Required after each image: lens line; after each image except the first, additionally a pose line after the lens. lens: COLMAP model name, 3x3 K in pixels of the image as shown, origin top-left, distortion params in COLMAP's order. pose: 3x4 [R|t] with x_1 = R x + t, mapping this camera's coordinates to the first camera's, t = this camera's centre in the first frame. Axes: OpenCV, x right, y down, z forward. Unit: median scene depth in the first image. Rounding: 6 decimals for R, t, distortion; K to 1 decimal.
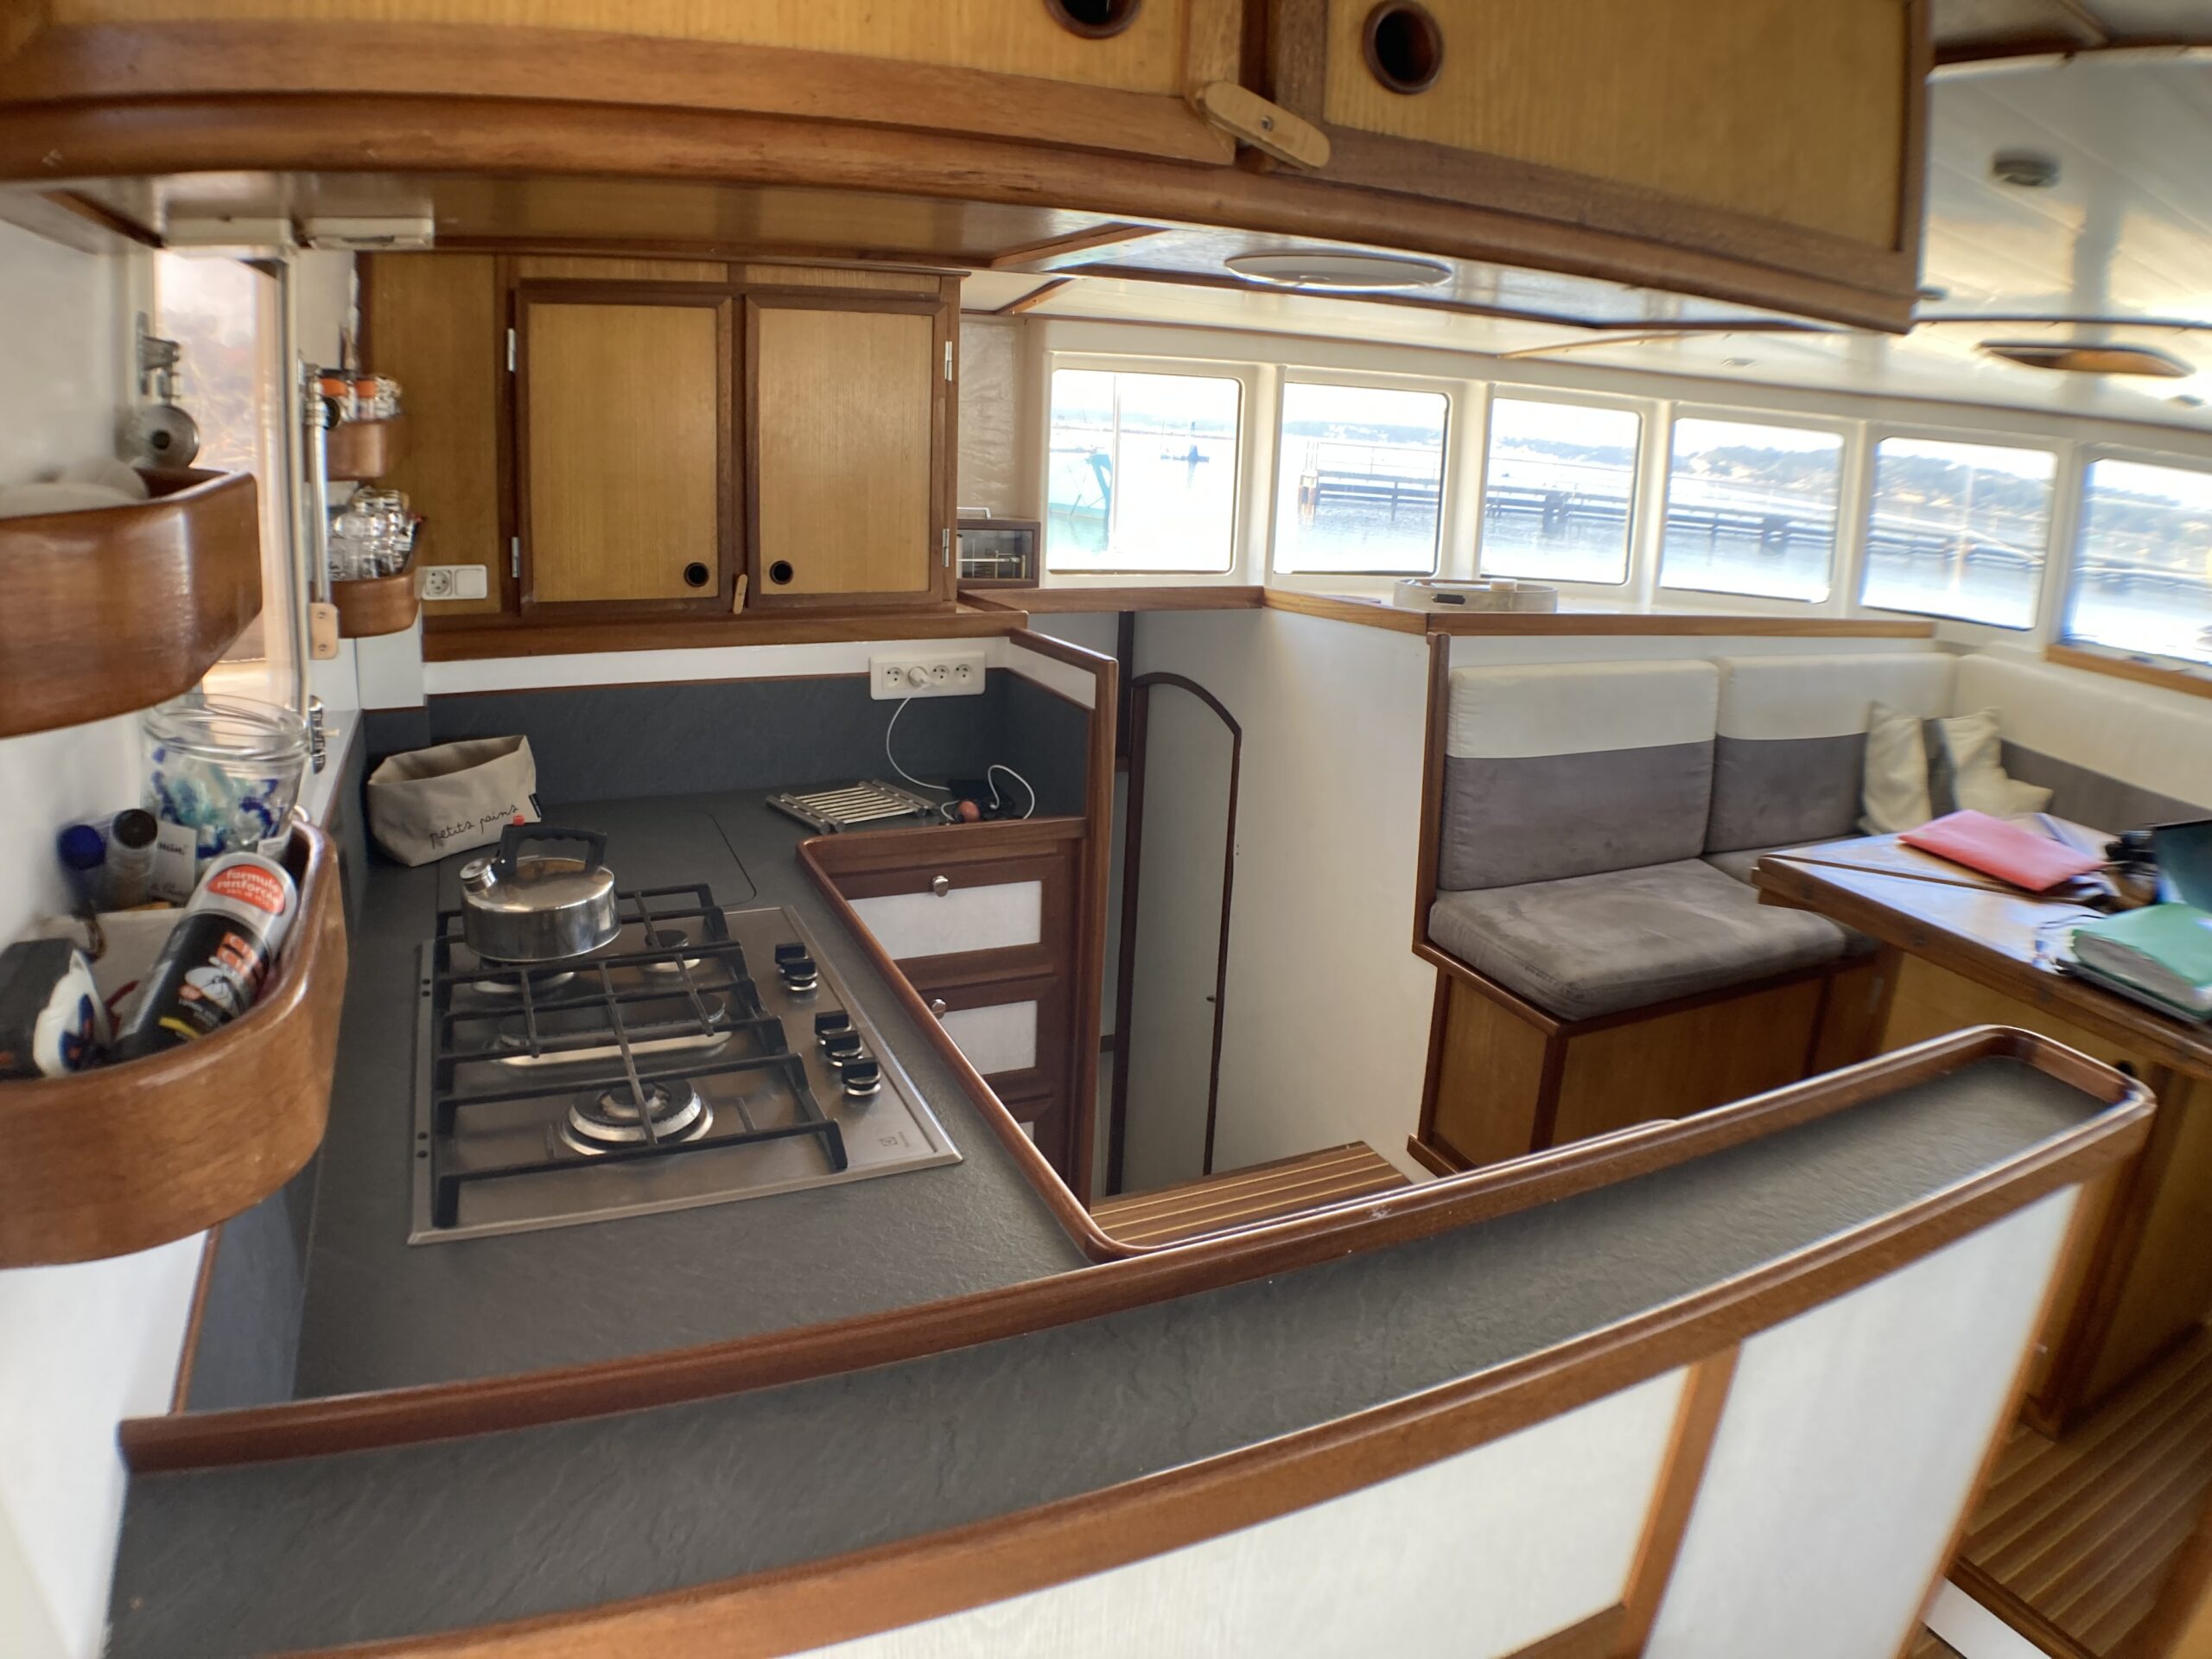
lens RADIAL K [[1459.4, 0, 1106.0], [0, 1459.4, 829.5], [0, 0, 1]] dist [-0.191125, 0.003250]
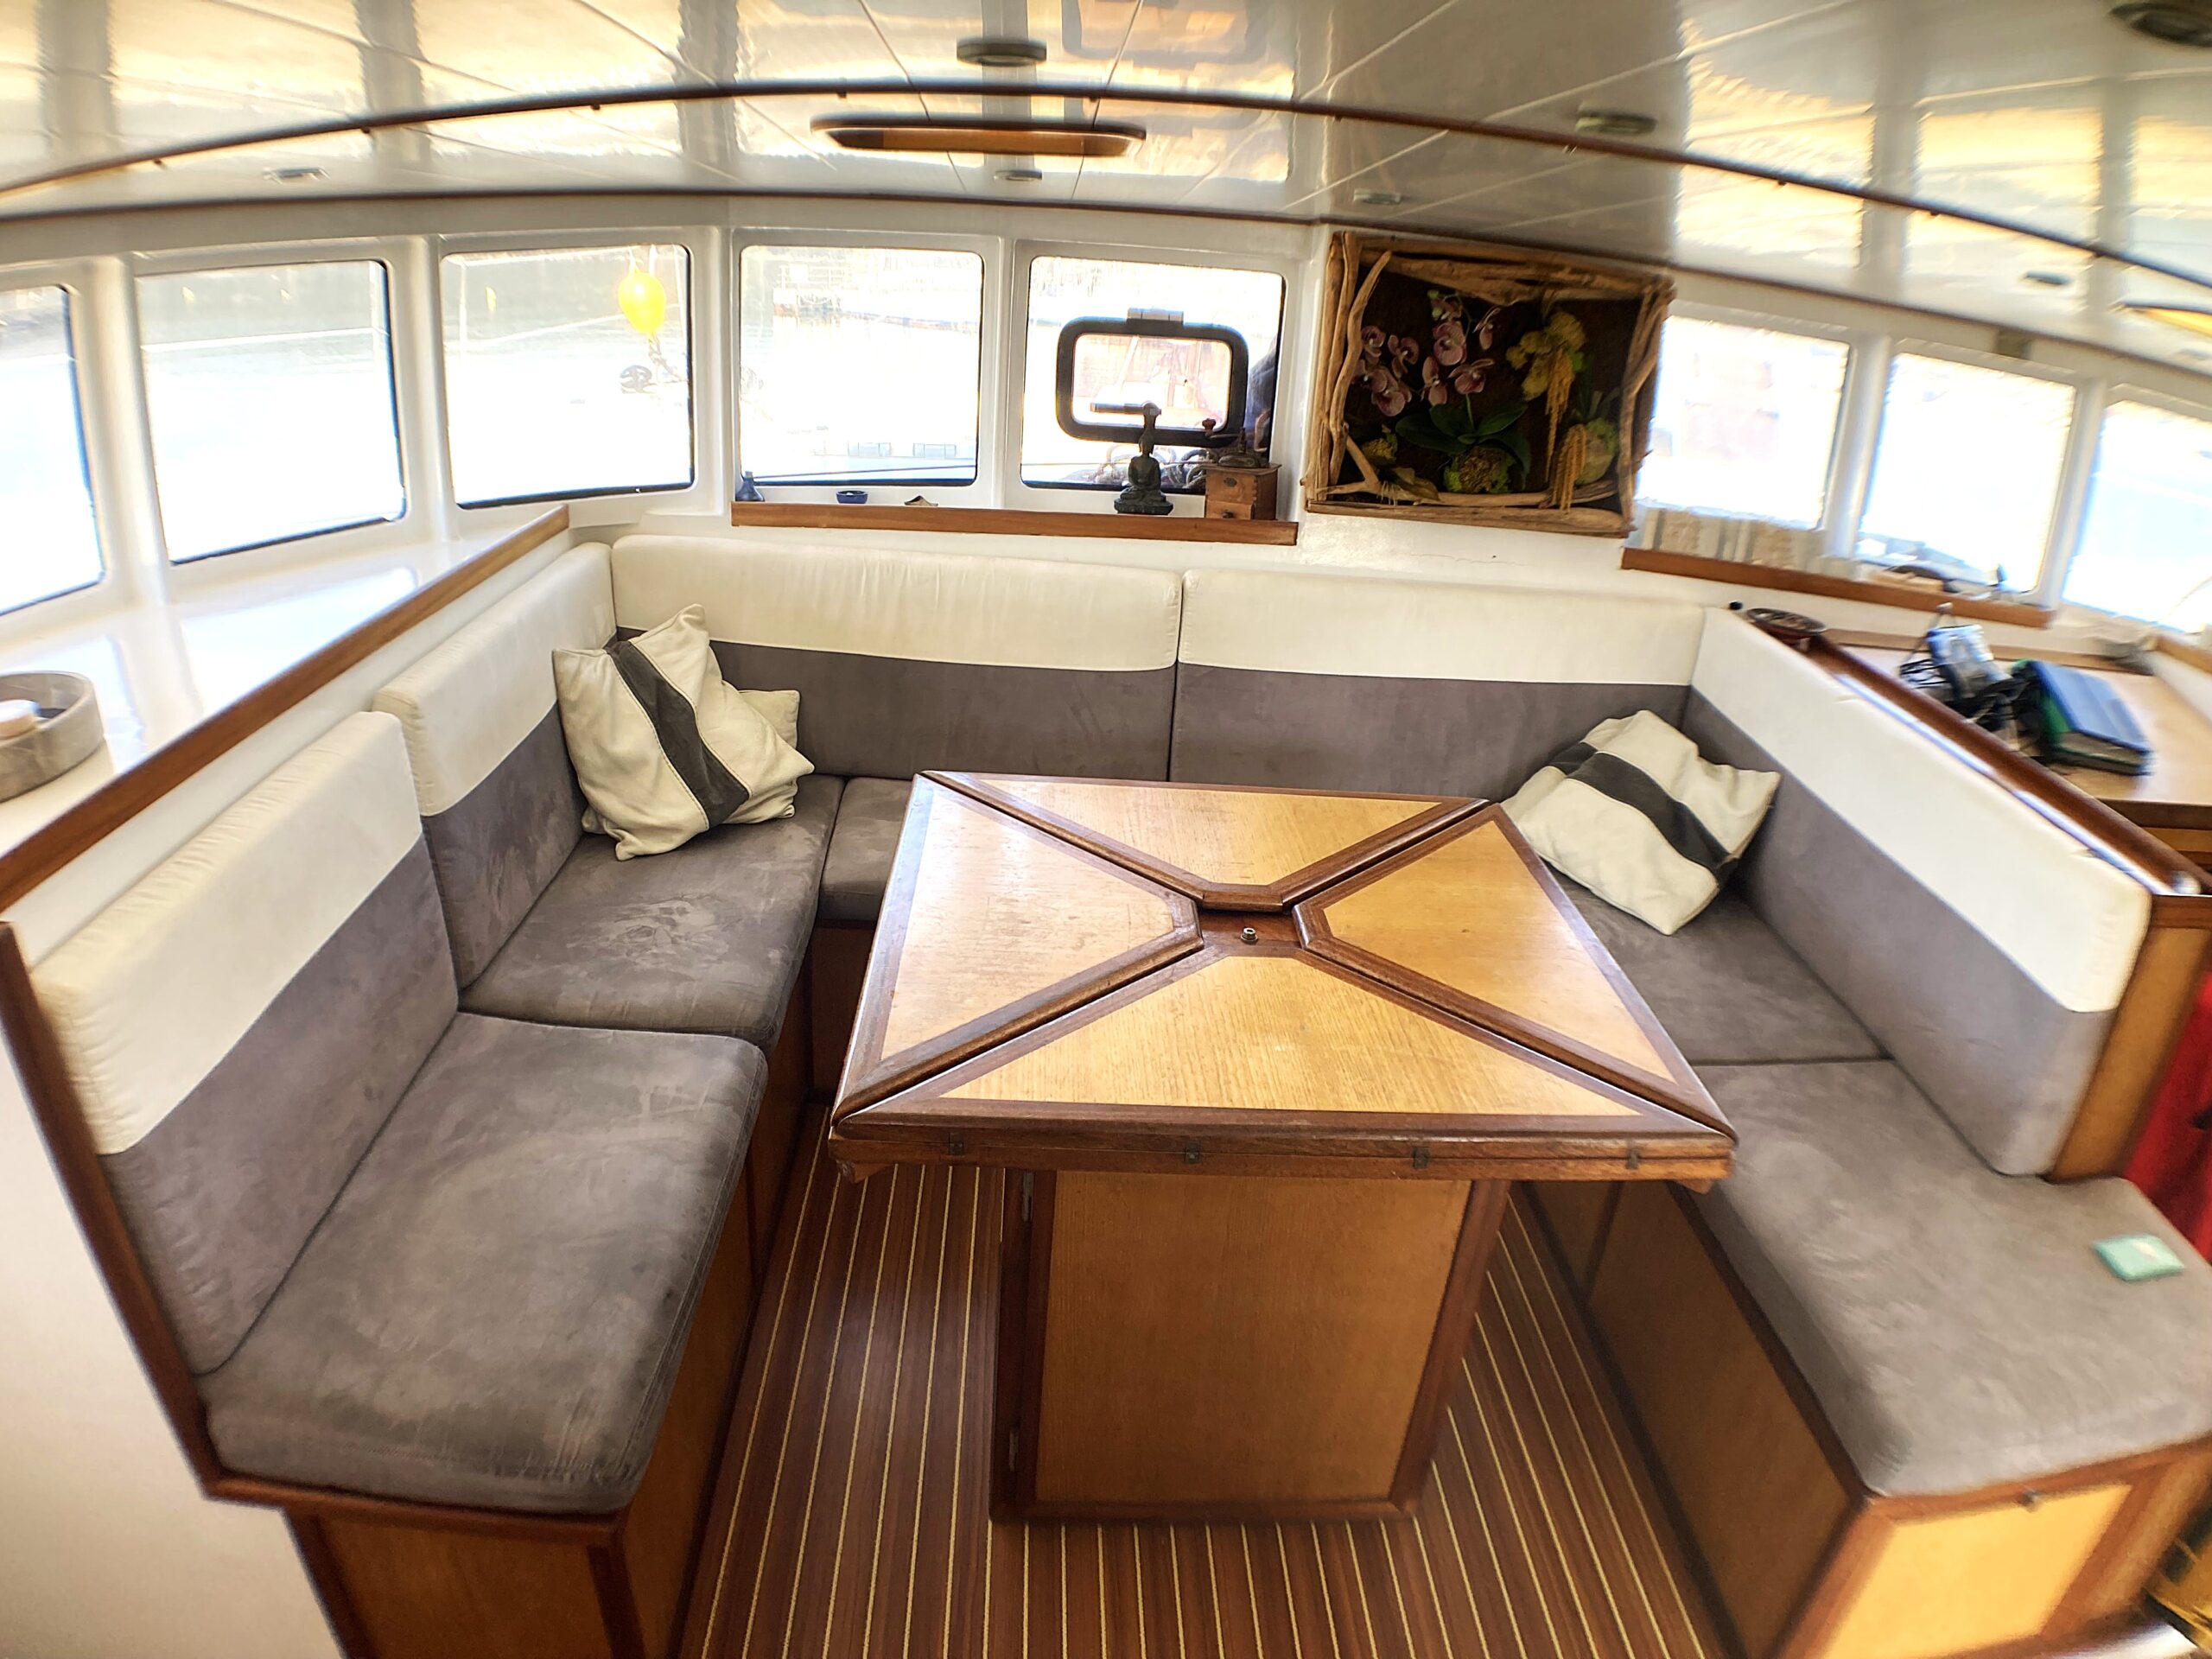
lens RADIAL K [[1434.3, 0, 1102.0], [0, 1434.3, 818.5], [0, 0, 1]] dist [-0.223012, 0.051623]
pose [[0.407736, -0.362571, 0.838030, 0.080660], [0.221703, 0.929632, 0.294335, -0.197914], [-0.885776, 0.065783, 0.459427, 0.557289]]
